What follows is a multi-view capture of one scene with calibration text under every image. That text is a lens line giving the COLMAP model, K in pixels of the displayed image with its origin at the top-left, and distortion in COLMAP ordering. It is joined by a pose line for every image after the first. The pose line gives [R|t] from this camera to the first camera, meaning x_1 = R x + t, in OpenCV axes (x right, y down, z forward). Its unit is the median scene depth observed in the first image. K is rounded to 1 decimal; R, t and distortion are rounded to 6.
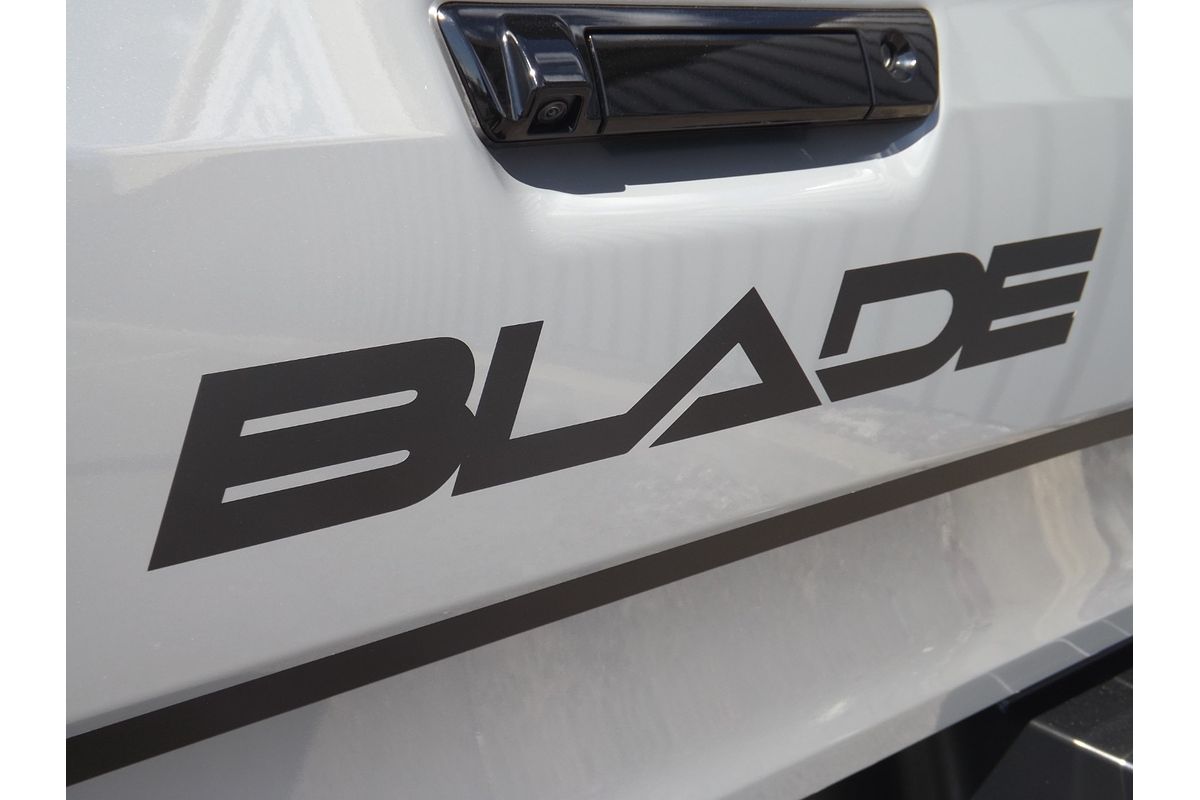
lens RADIAL K [[1281.7, 0, 600.0], [0, 1281.7, 400.0], [0, 0, 1]] dist [-0.000037, 0.007847]
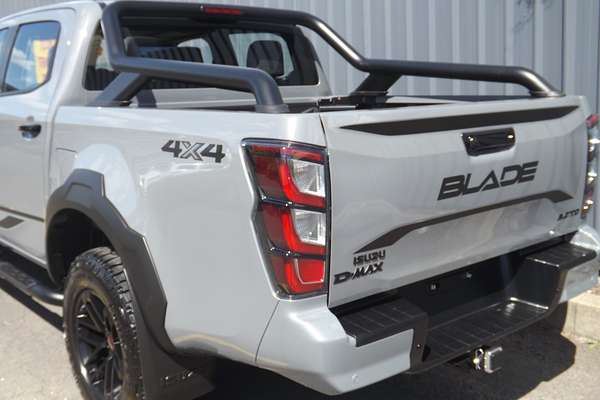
lens RADIAL K [[640.9, 0, 300.0], [0, 640.9, 200.0], [0, 0, 1]] dist [-0.000037, 0.007847]
pose [[0.998670, -0.008498, 0.050860, -1.056317], [0.012121, 0.997377, -0.071353, 0.300348], [-0.050120, 0.071874, 0.996154, -2.304536]]
